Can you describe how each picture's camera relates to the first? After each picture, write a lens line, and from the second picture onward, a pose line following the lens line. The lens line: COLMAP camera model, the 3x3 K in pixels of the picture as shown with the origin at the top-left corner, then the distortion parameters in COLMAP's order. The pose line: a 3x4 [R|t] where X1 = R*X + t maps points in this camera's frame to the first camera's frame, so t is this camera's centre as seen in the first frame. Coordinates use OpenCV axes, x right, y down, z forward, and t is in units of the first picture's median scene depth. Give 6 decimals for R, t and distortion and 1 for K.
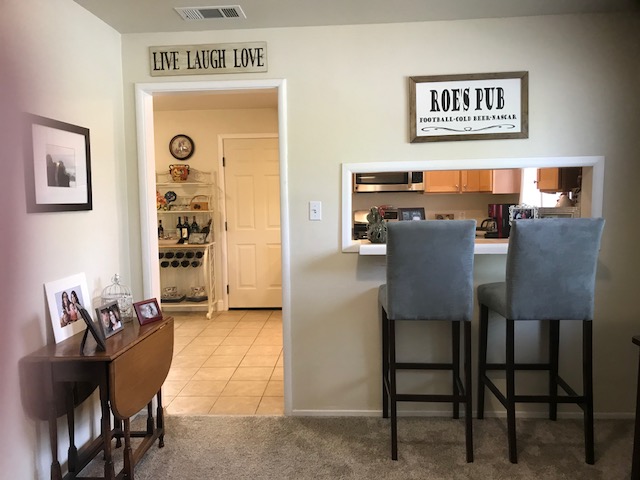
lens RADIAL K [[522.3, 0, 321.1], [0, 522.3, 235.5], [0, 0, 1]] dist [0.027374, -0.008939]
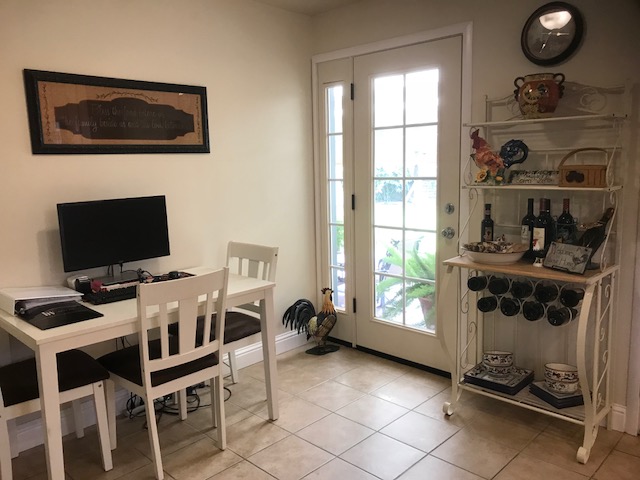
lens RADIAL K [[522.3, 0, 321.1], [0, 522.3, 235.5], [0, 0, 1]] dist [0.027374, -0.008939]
pose [[0.754420, 0.093873, -0.649645, -0.116387], [-0.038757, 0.994365, 0.098677, -0.042137], [0.655247, -0.049265, 0.753806, 0.558707]]
